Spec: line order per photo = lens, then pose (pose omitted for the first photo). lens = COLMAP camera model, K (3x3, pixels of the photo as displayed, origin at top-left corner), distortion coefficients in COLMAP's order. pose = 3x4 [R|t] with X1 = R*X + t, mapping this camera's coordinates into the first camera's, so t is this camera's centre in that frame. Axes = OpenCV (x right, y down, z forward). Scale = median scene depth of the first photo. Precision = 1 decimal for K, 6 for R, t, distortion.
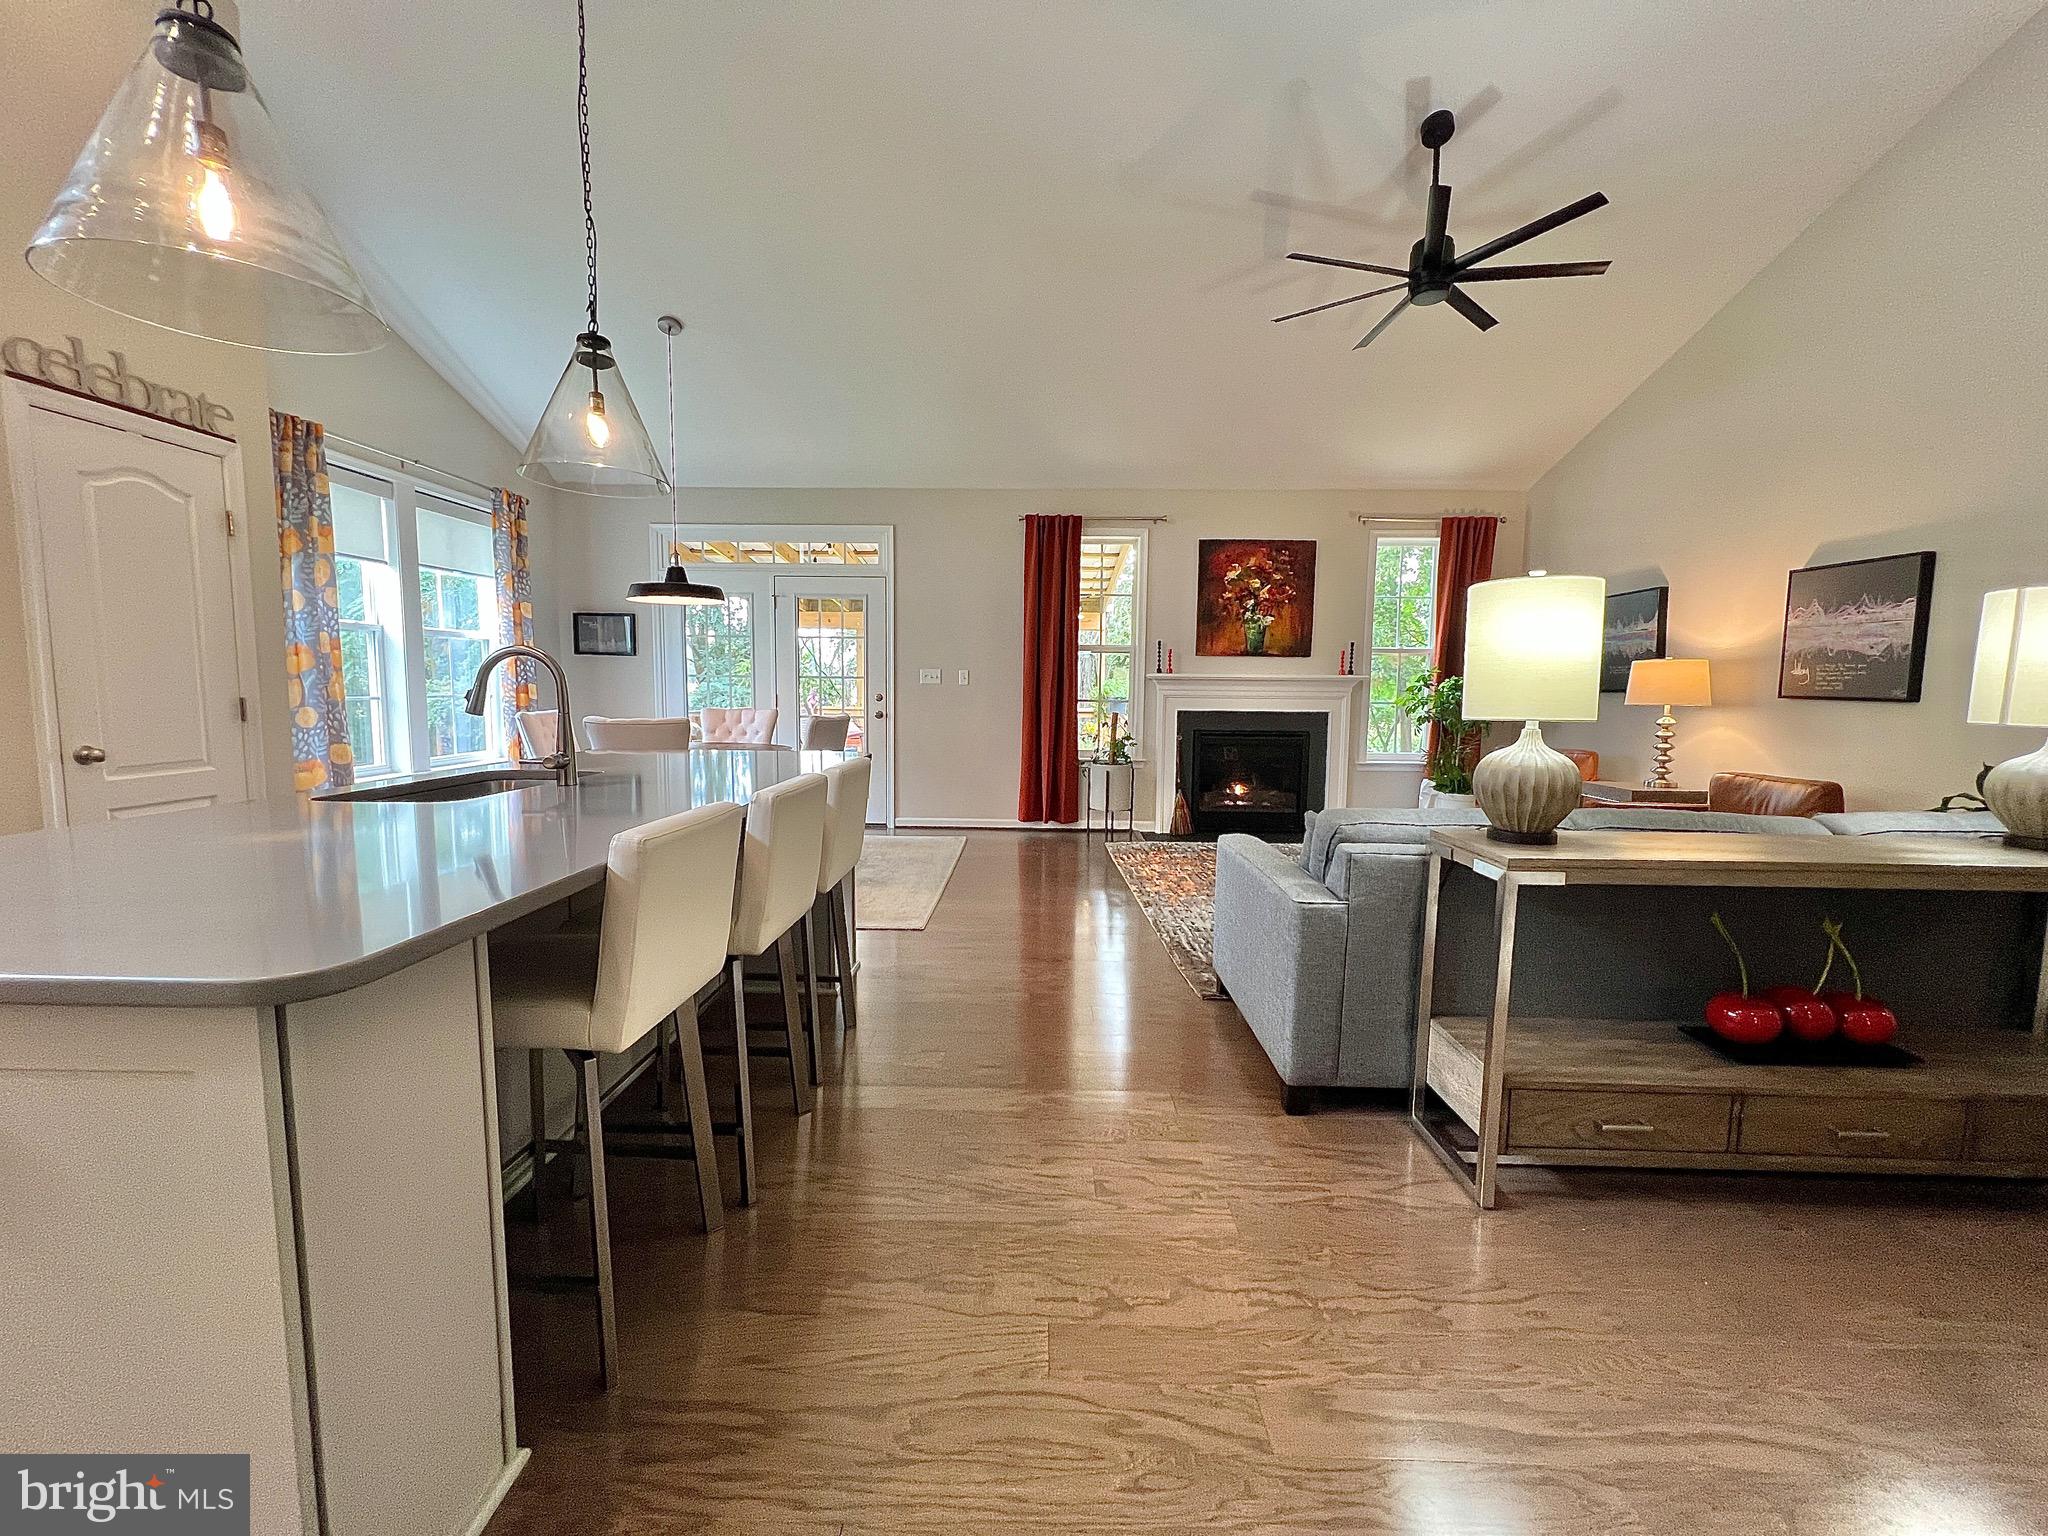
lens RADIAL K [[823.8, 0, 1020.5], [0, 823.8, 763.5], [0, 0, 1]] dist [-0.001983, 0.000832]
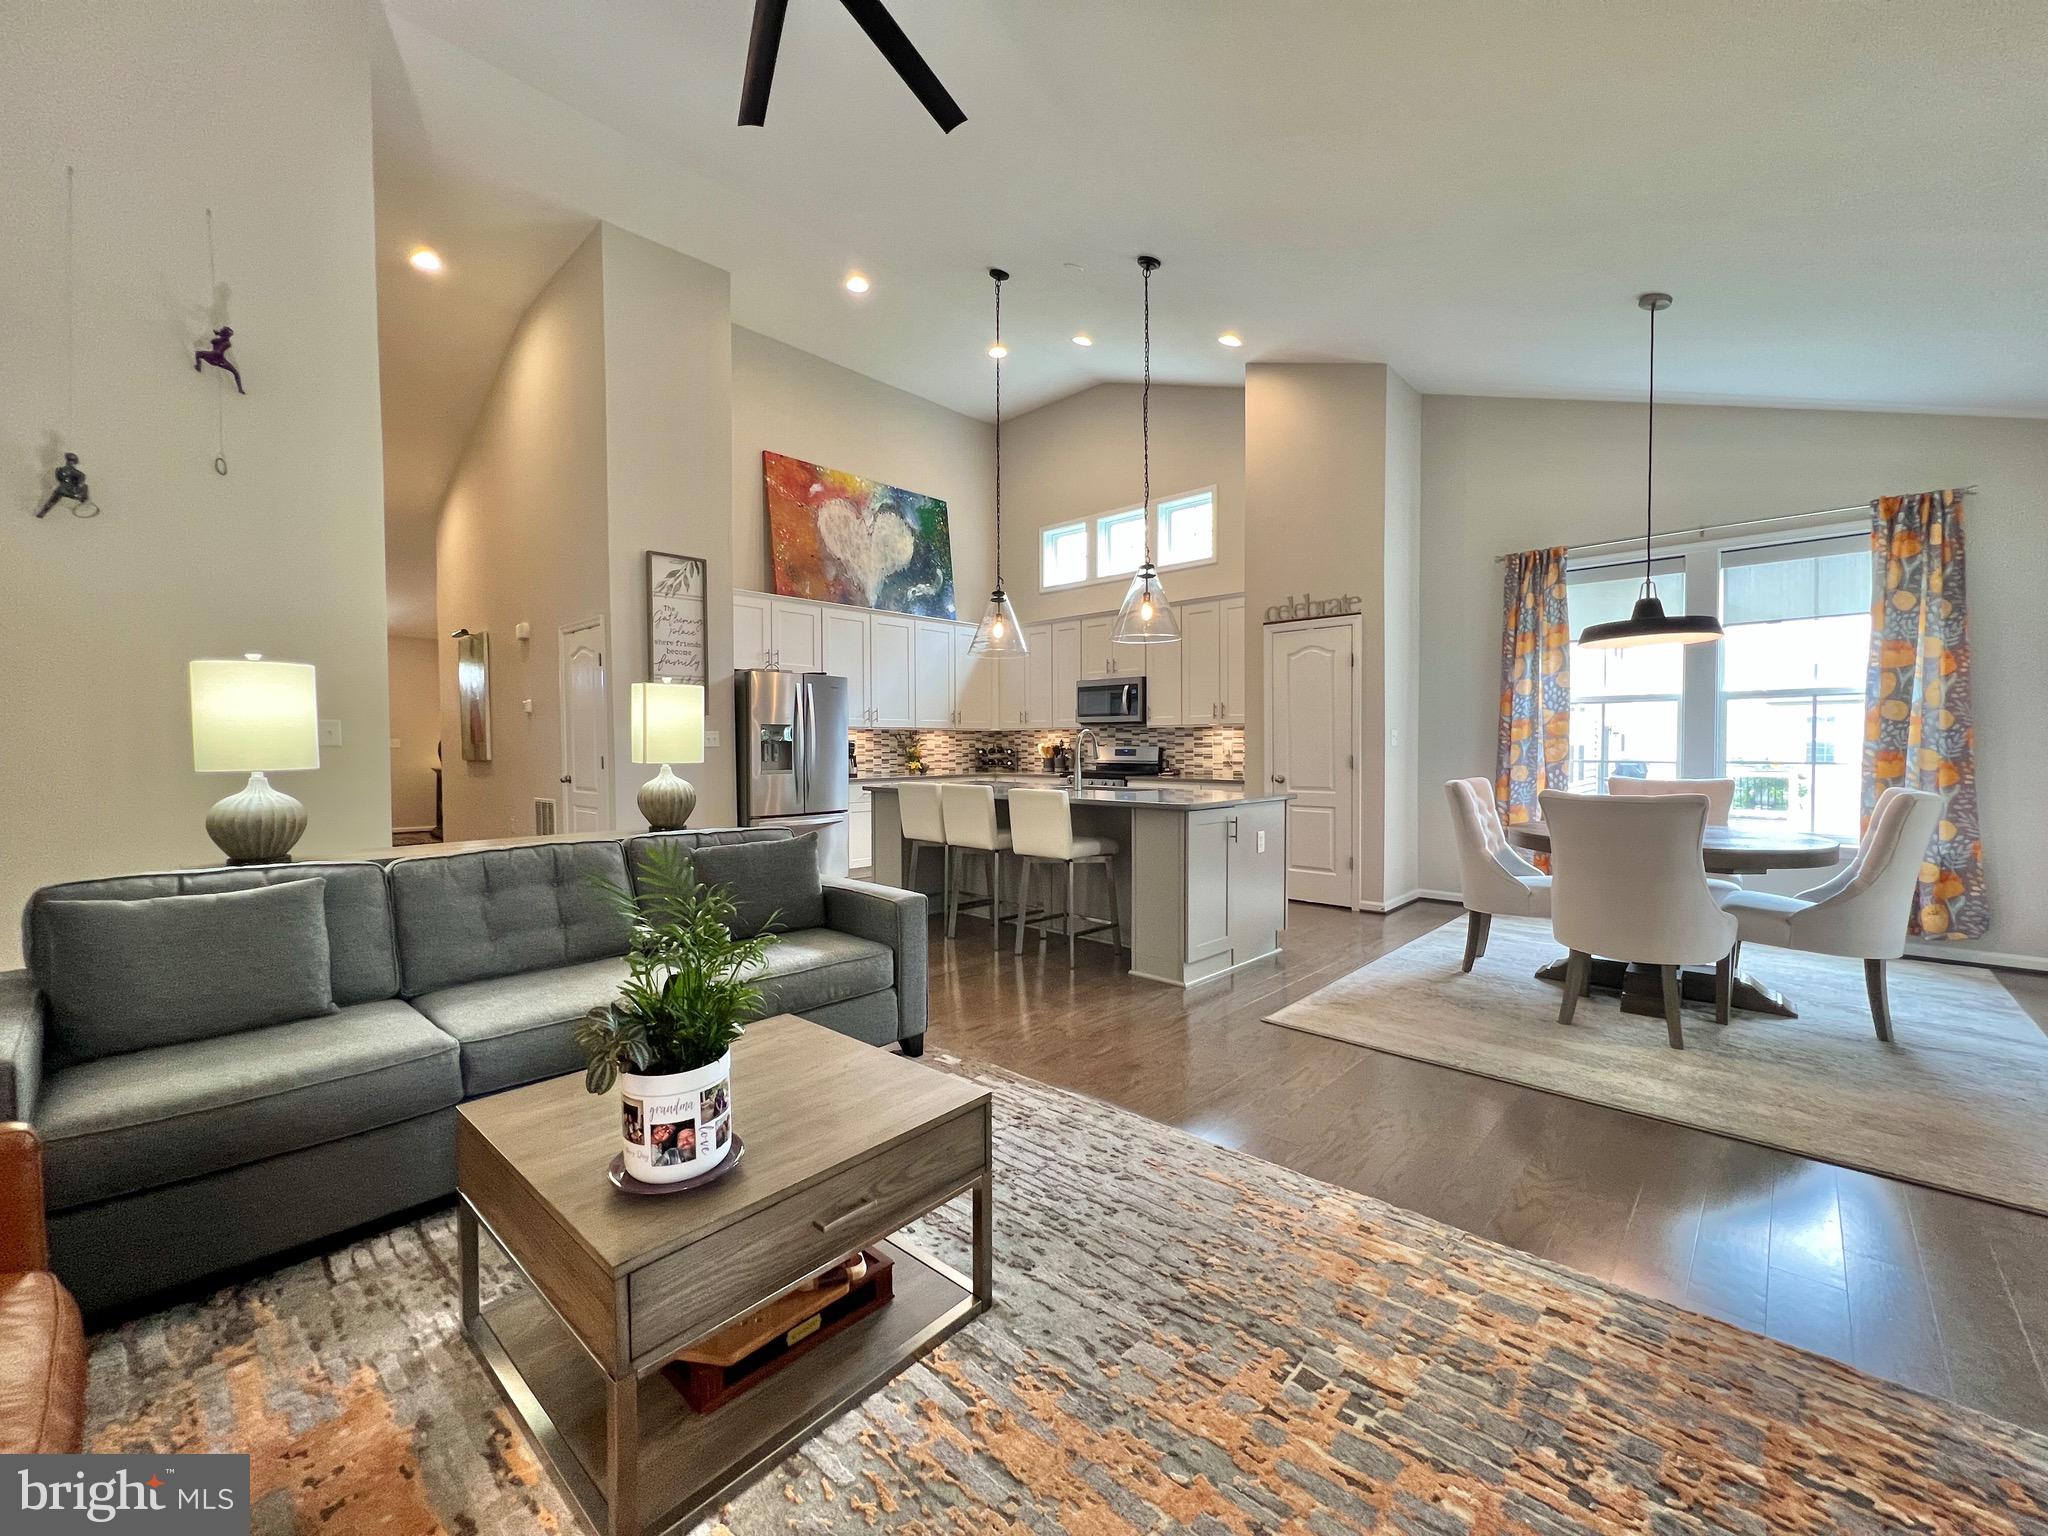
lens RADIAL K [[823.8, 0, 1028.1], [0, 823.8, 770.2], [0, 0, 1]] dist [-0.001983, 0.000832]
pose [[-0.663102, 0.014207, -0.748394, 0.569665], [-0.076315, 0.993327, 0.086474, -0.098304], [0.744629, 0.114455, -0.657593, 1.093623]]
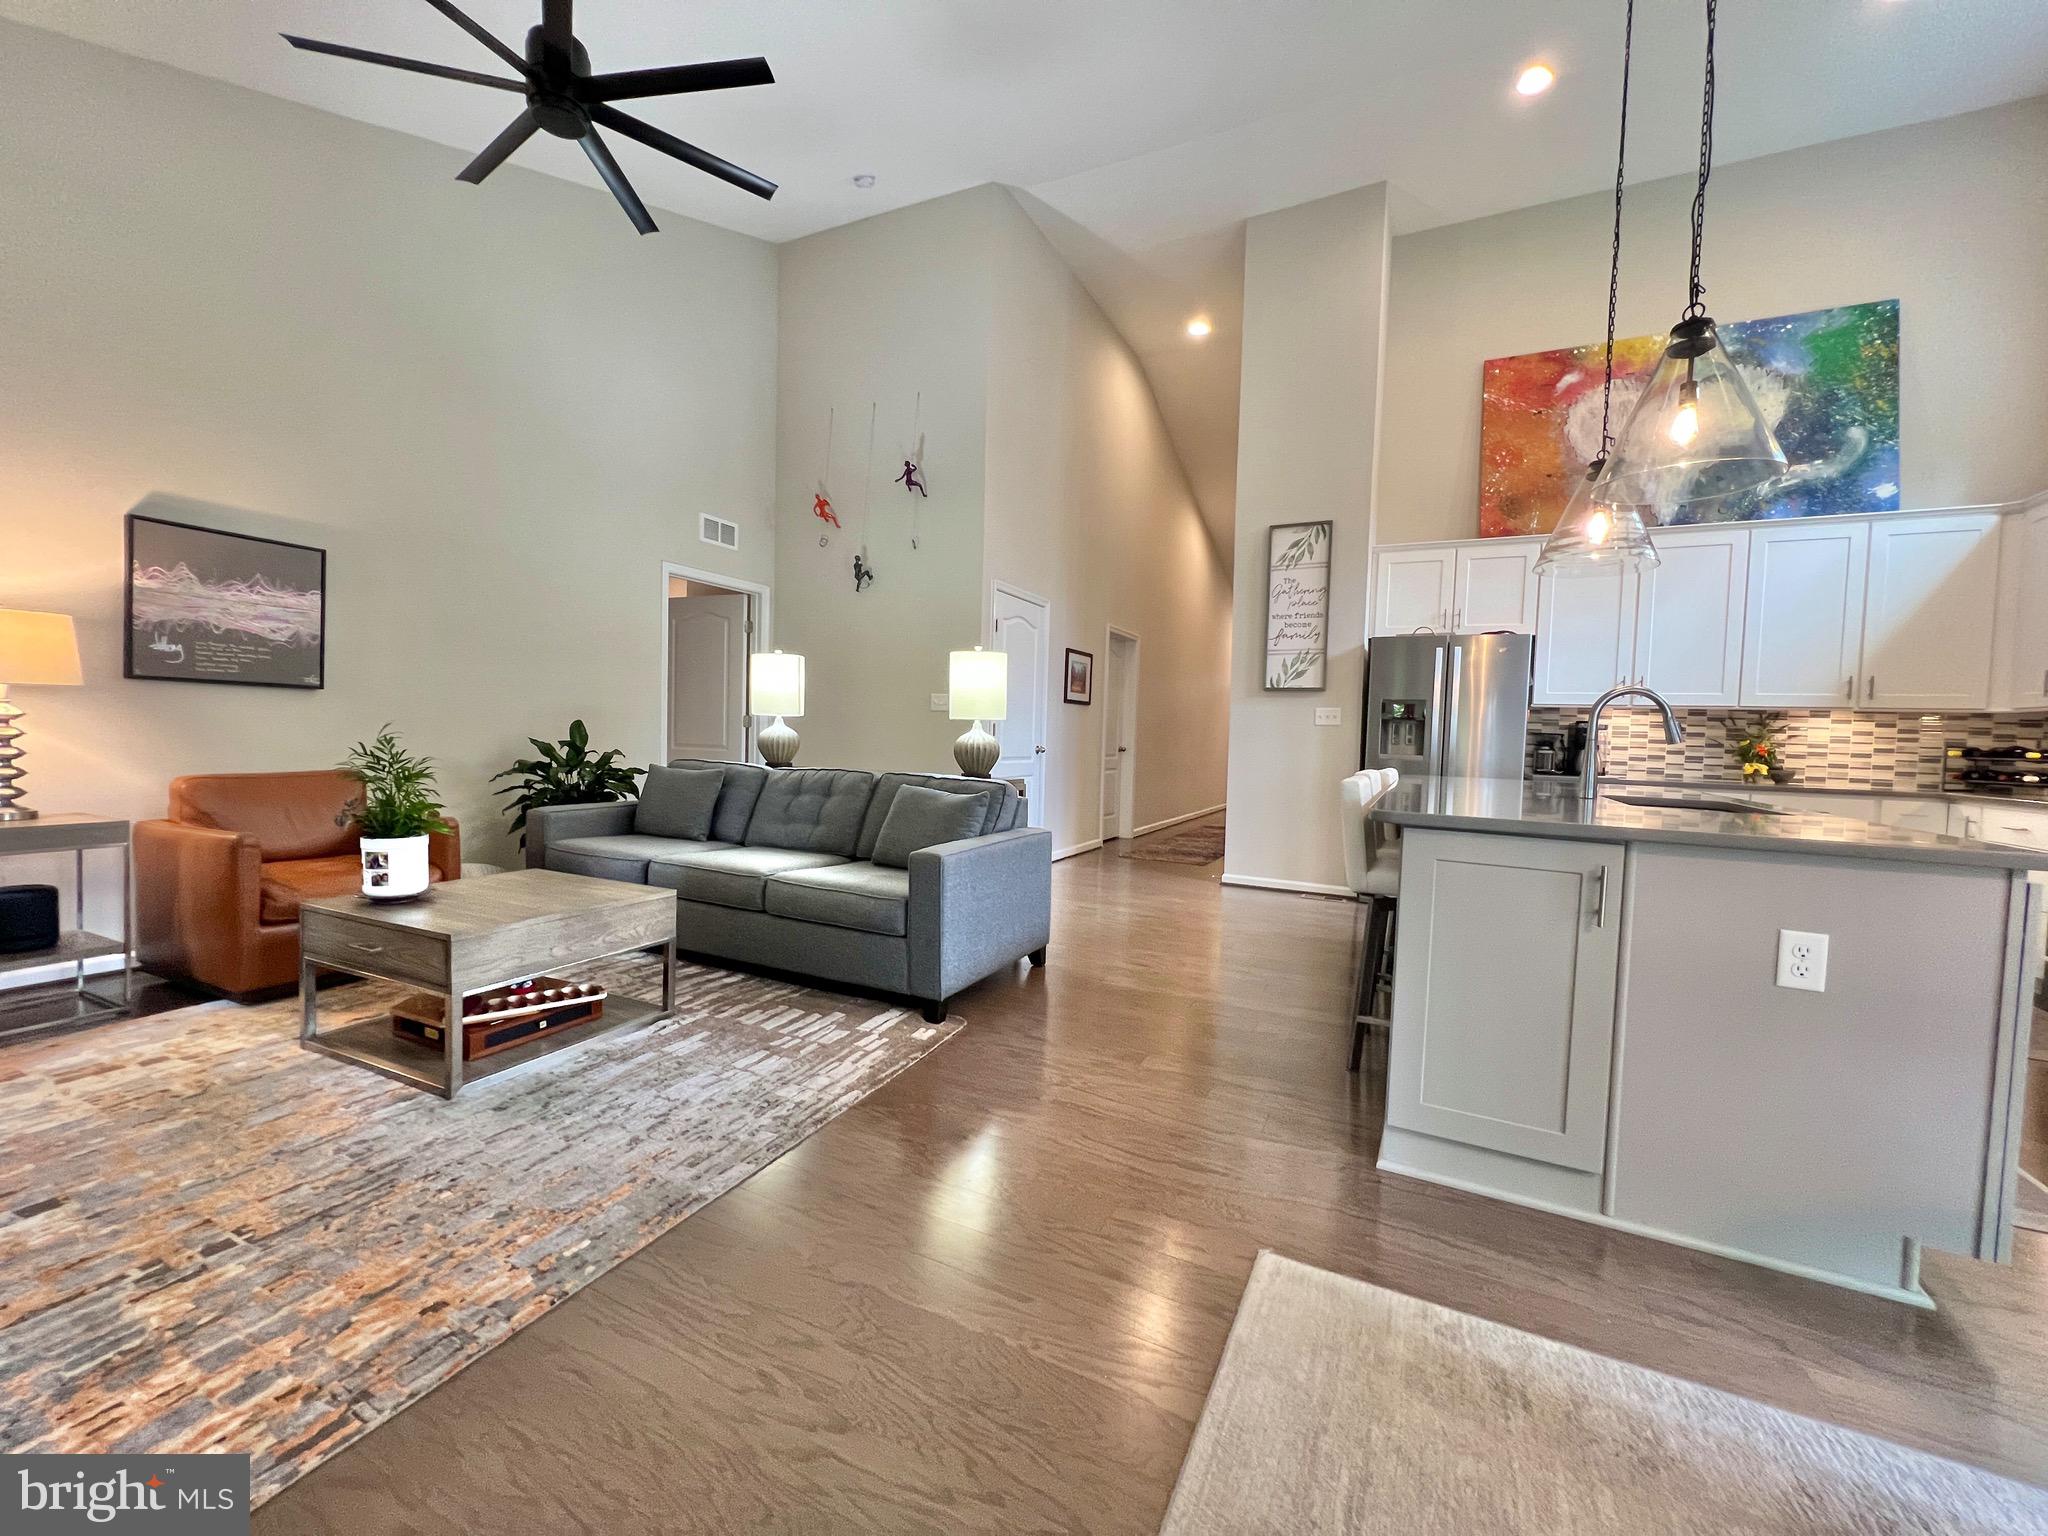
lens RADIAL K [[823.8, 0, 1012.1], [0, 823.8, 766.3], [0, 0, 1]] dist [-0.001983, 0.000832]
pose [[-0.902365, -0.058021, 0.427049, -0.135428], [-0.000418, 0.991014, 0.133760, -0.084564], [-0.430972, 0.120522, -0.894281, 1.128120]]
